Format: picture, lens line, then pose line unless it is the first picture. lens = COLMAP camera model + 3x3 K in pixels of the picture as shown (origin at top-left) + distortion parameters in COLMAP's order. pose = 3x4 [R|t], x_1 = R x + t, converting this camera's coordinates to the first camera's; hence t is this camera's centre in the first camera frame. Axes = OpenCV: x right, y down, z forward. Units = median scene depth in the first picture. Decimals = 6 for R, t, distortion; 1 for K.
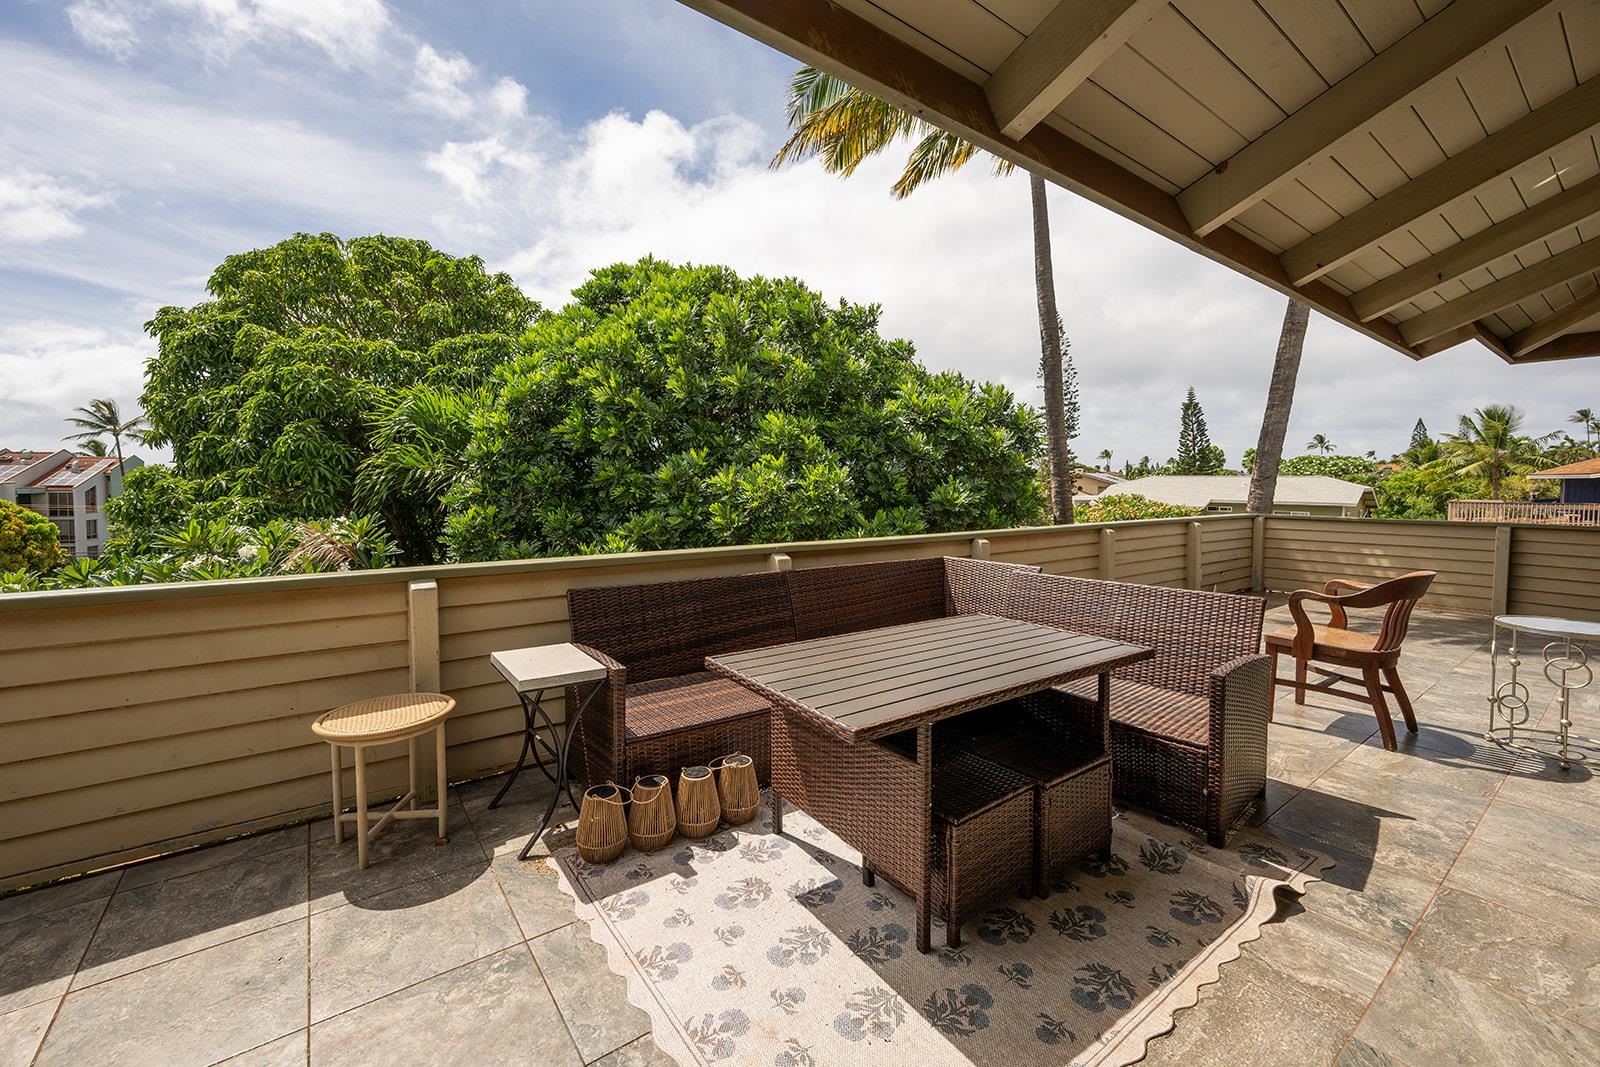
lens RADIAL K [[697.4, 0, 792.5], [0, 697.4, 496.5], [0, 0, 1]] dist [-0.000338, -0.000188]
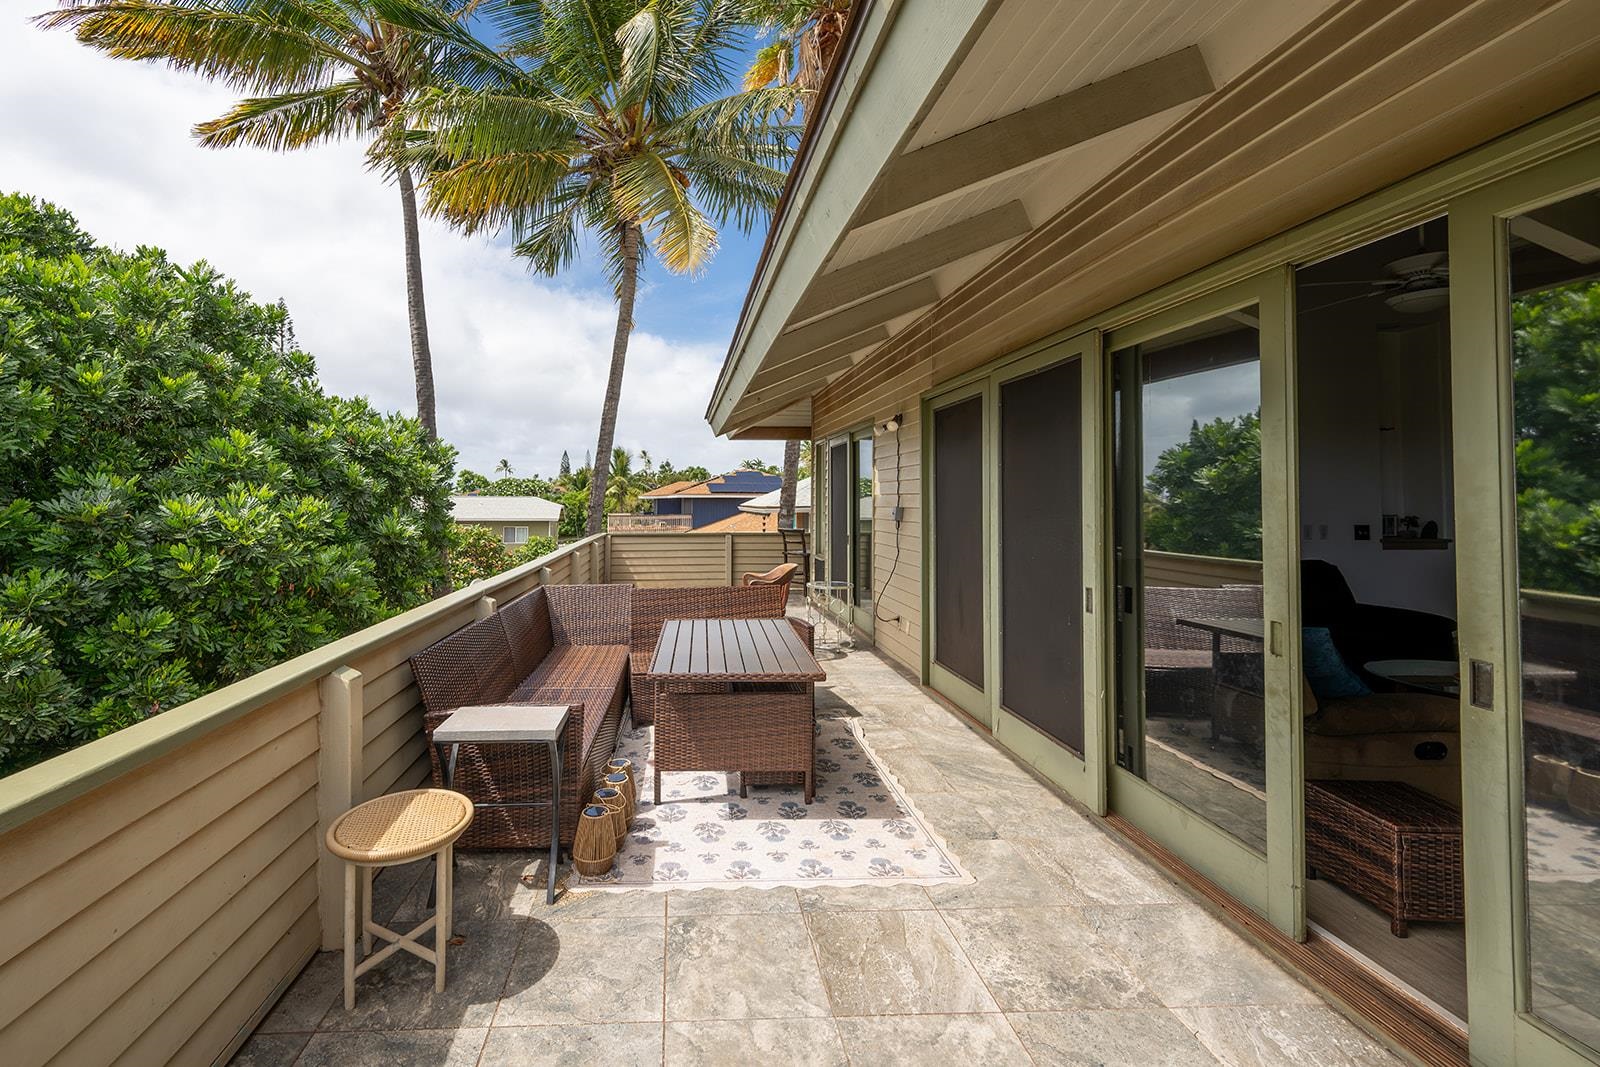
lens RADIAL K [[697.4, 0, 792.5], [0, 697.4, 496.5], [0, 0, 1]] dist [-0.000338, -0.000188]
pose [[0.480218, 0.001243, 0.877148, -1.171696], [0.018997, 0.999750, -0.011817, -0.082440], [-0.876944, 0.022338, 0.480074, 0.156526]]
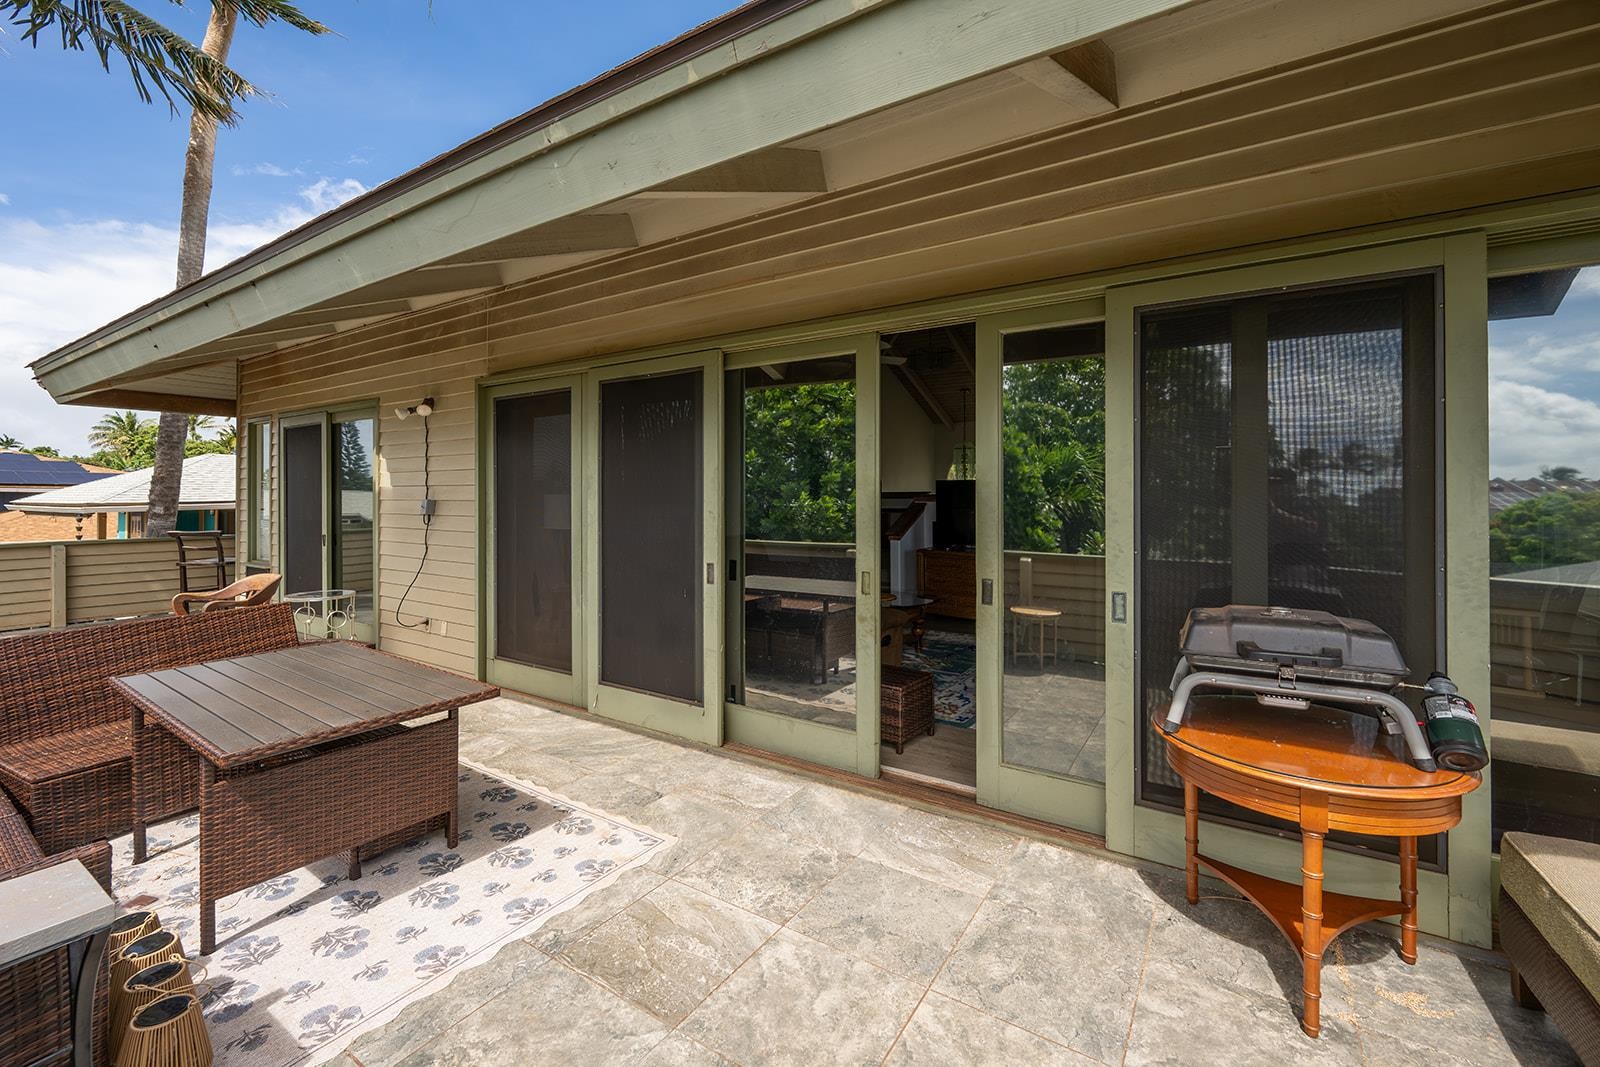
lens RADIAL K [[596.3, 0, 824.8], [0, 596.3, 507.9], [0, 0, 1]] dist [-0.000740, -0.000164]
pose [[-0.384573, -0.025128, 0.922752, -1.091070], [0.019513, 0.999185, 0.035341, -0.084184], [-0.922888, 0.031597, -0.383770, 0.632929]]
